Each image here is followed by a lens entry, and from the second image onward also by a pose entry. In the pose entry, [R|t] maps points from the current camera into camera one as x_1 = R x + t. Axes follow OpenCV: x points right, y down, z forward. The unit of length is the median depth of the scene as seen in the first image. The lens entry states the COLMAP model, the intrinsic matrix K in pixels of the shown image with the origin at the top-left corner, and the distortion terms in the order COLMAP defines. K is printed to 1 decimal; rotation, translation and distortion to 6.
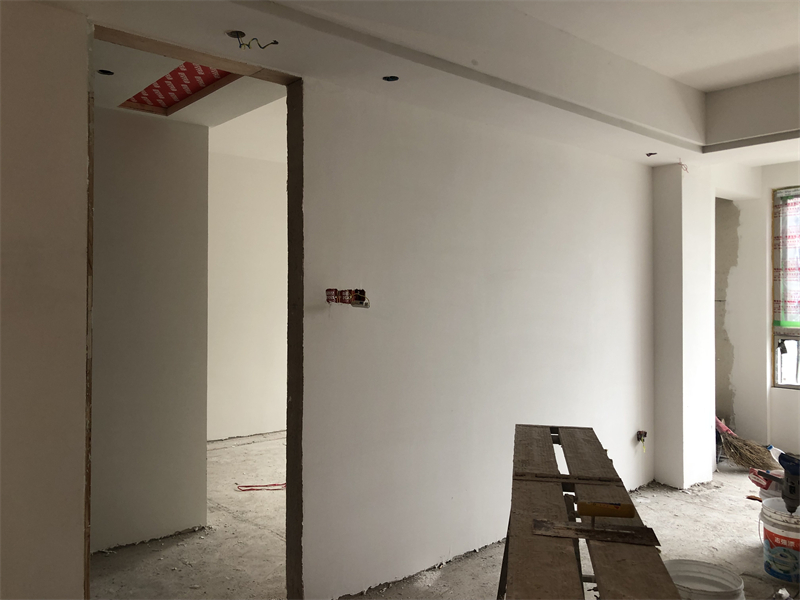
lens RADIAL K [[654.7, 0, 400.0], [0, 654.7, 300.0], [0, 0, 1]] dist [0.003820, 0.000327]
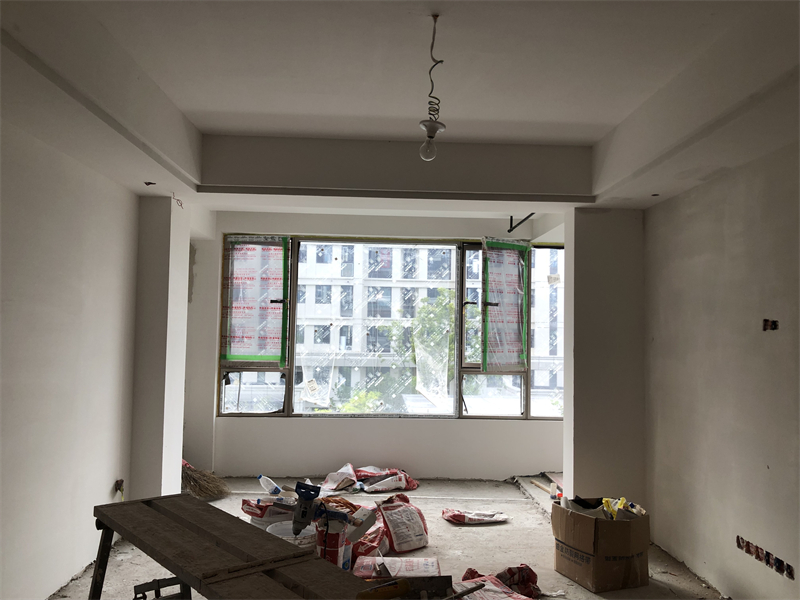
lens RADIAL K [[654.7, 0, 400.0], [0, 654.7, 300.0], [0, 0, 1]] dist [0.003820, 0.000327]
pose [[0.612776, 0.048919, 0.788741, -0.105754], [-0.017120, 0.998670, -0.048638, -0.010932], [-0.790071, 0.016300, 0.612799, 0.106739]]
